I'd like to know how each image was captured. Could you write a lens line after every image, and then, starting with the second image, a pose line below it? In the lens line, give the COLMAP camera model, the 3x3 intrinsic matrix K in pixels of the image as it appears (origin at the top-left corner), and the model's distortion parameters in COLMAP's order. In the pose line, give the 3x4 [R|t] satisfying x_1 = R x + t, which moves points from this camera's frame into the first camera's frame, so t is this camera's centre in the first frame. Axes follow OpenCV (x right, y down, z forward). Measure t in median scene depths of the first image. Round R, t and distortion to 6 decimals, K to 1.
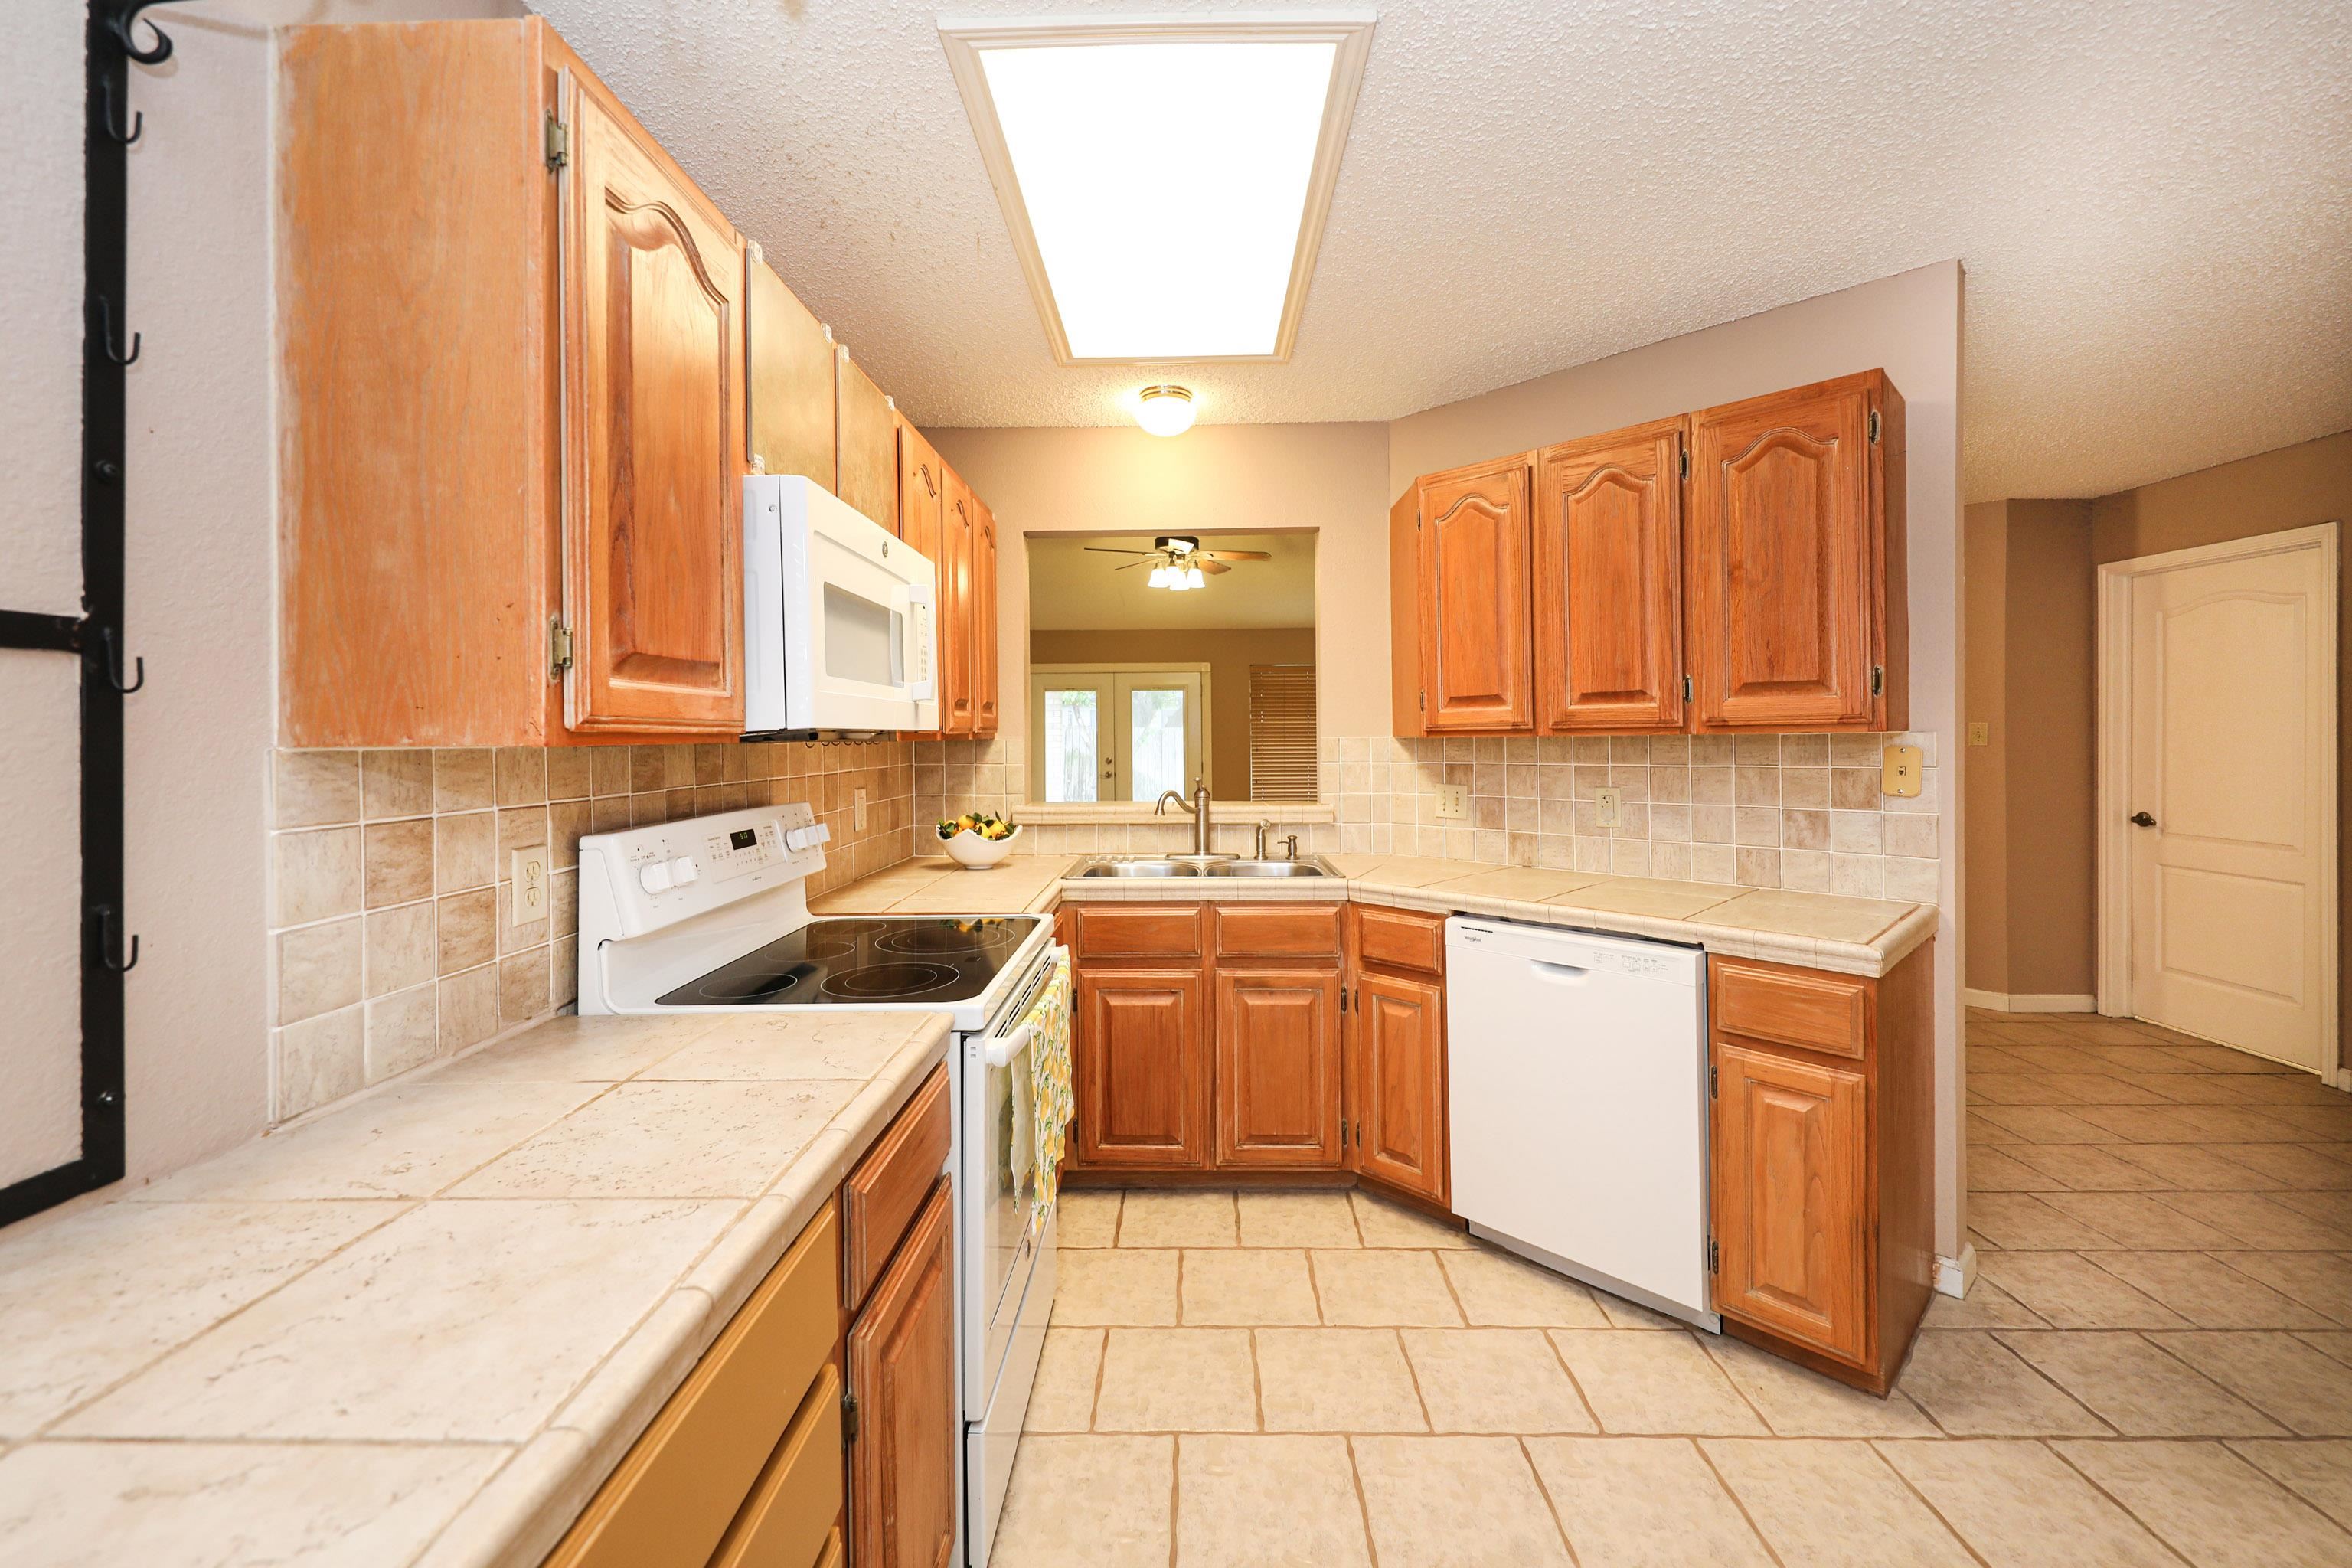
lens RADIAL K [[939.7, 0, 1172.4], [0, 939.7, 736.5], [0, 0, 1]] dist [0.006639, -0.004847]
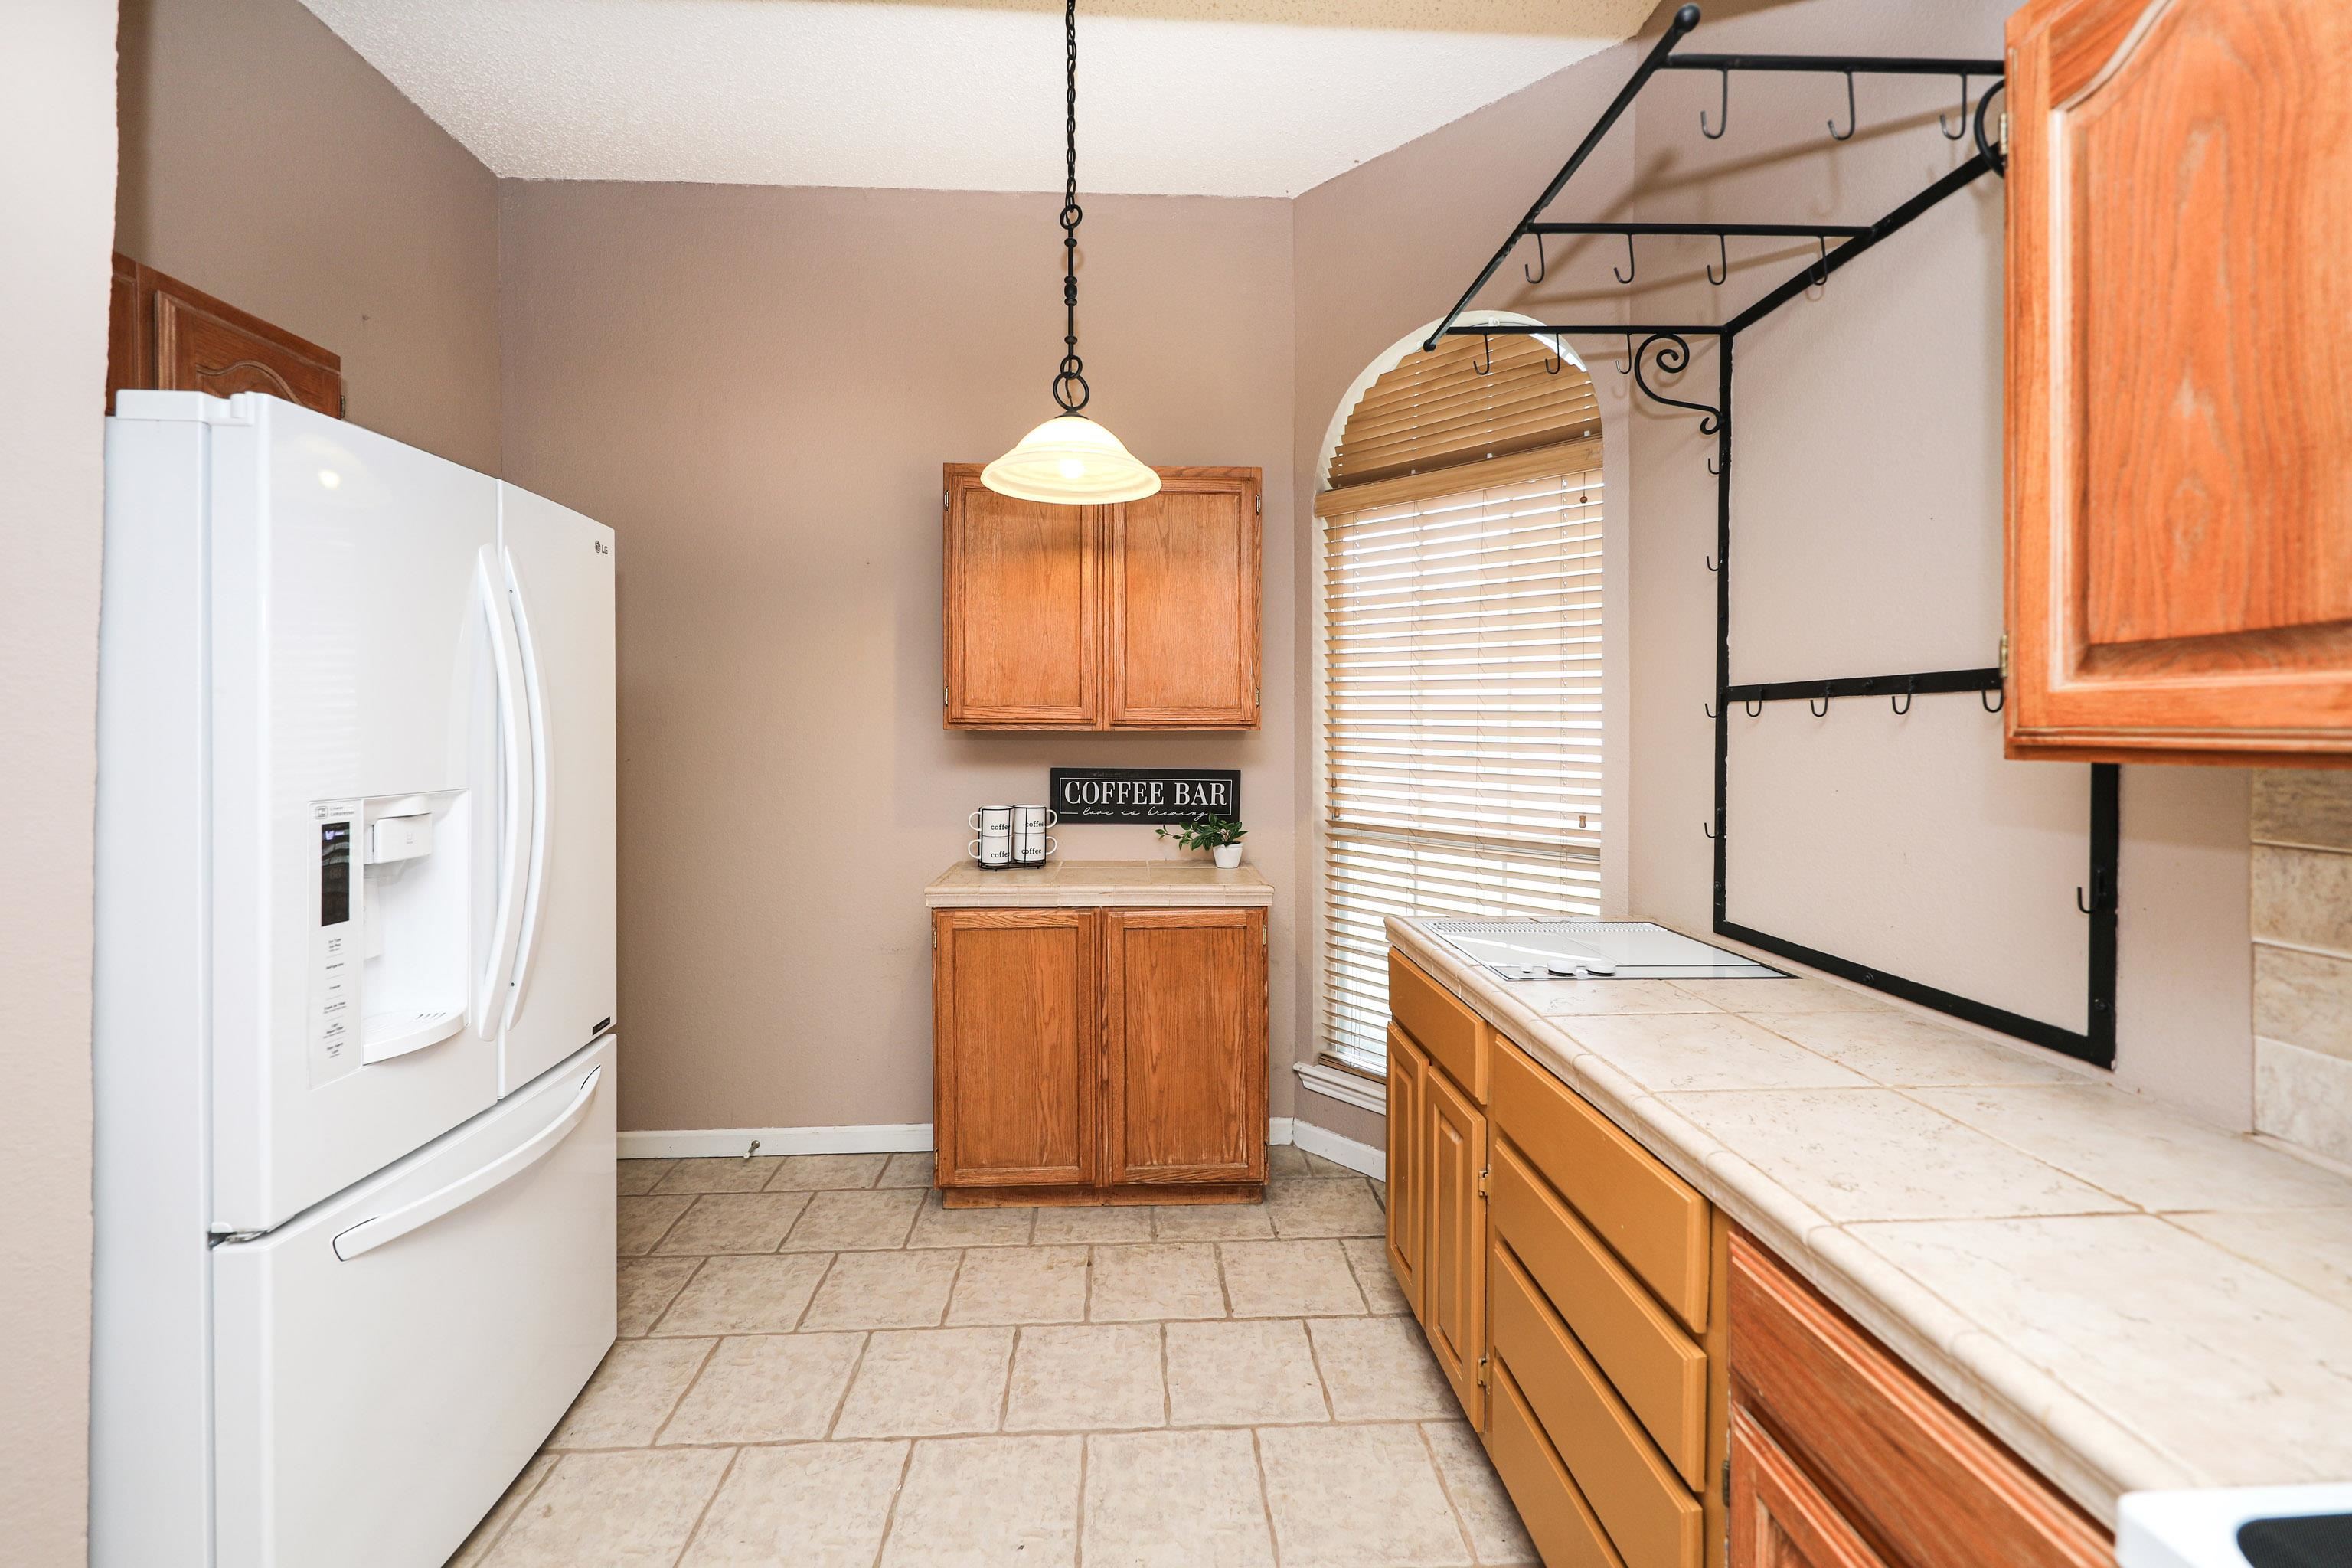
lens RADIAL K [[939.7, 0, 1175.8], [0, 939.7, 735.8], [0, 0, 1]] dist [0.006639, -0.004847]
pose [[-0.996791, 0.008580, -0.079589, 0.124575], [0.007907, 0.999930, 0.008759, -0.012778], [0.079658, 0.008102, -0.996789, 0.854832]]
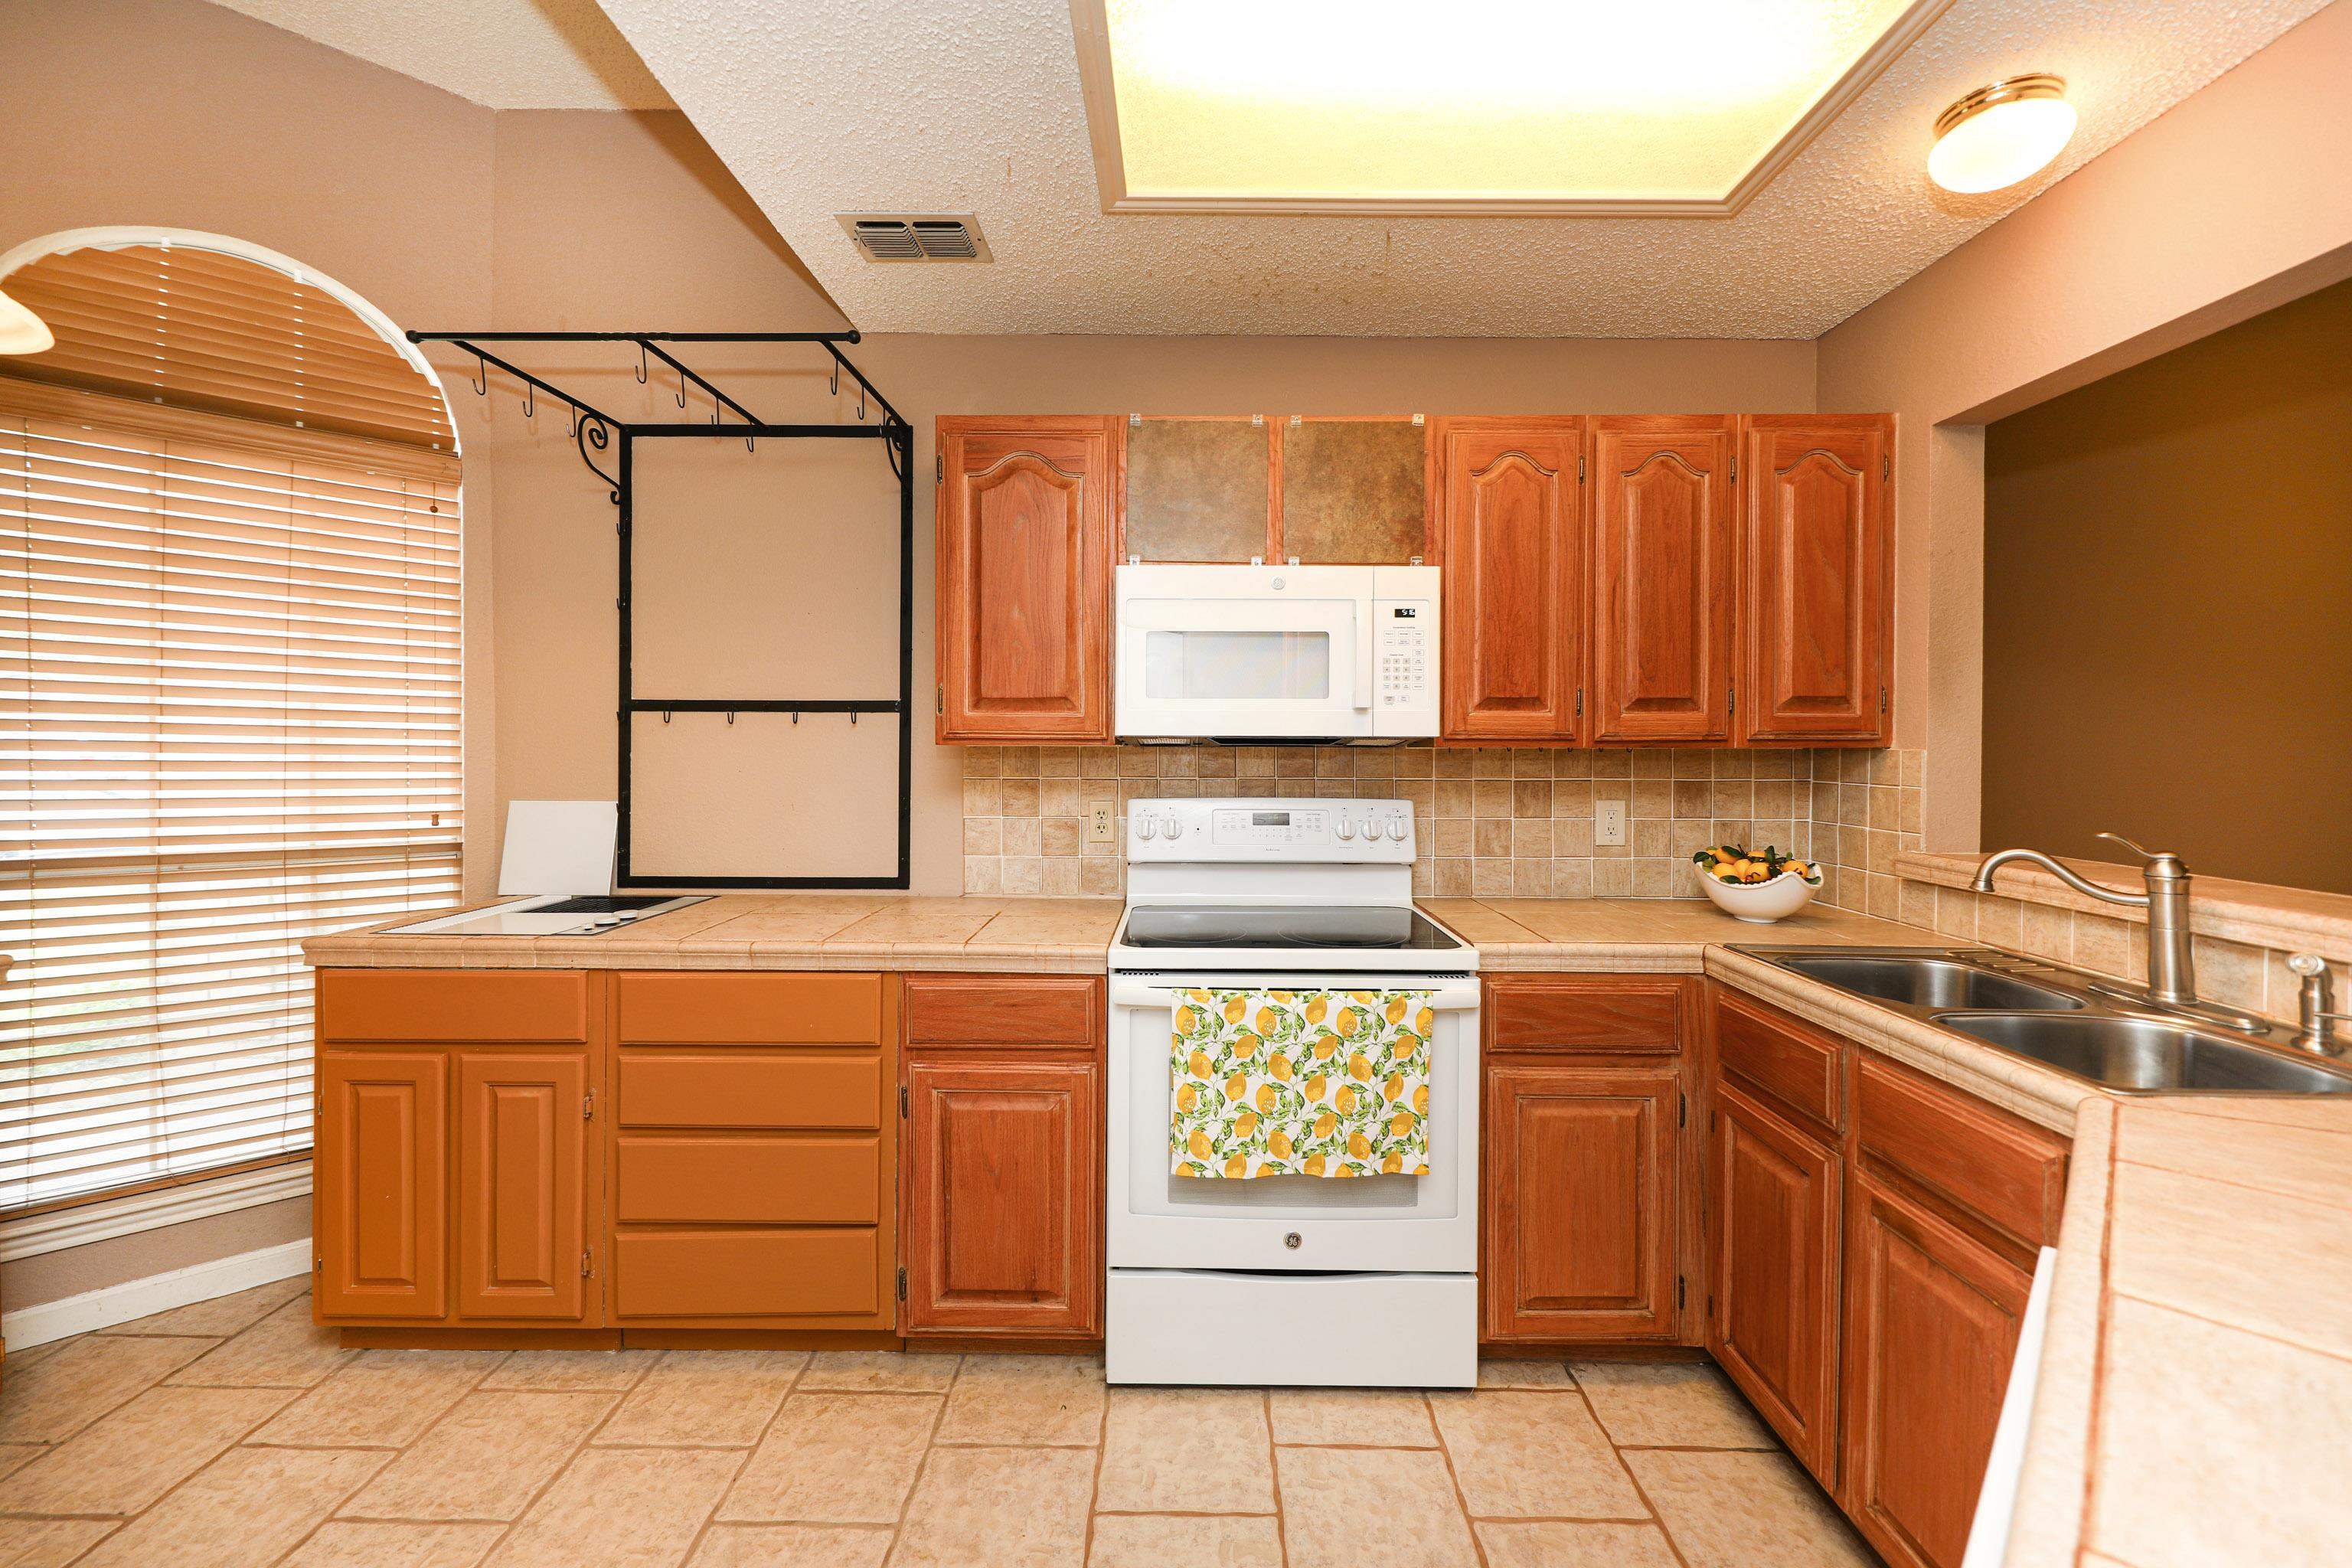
lens RADIAL K [[939.7, 0, 1187.0], [0, 939.7, 751.6], [0, 0, 1]] dist [0.006639, -0.004847]
pose [[0.015566, 0.016537, -0.999742, 0.696318], [-0.004706, 0.999853, 0.016465, -0.005038], [0.999868, 0.004448, 0.015642, 0.695577]]
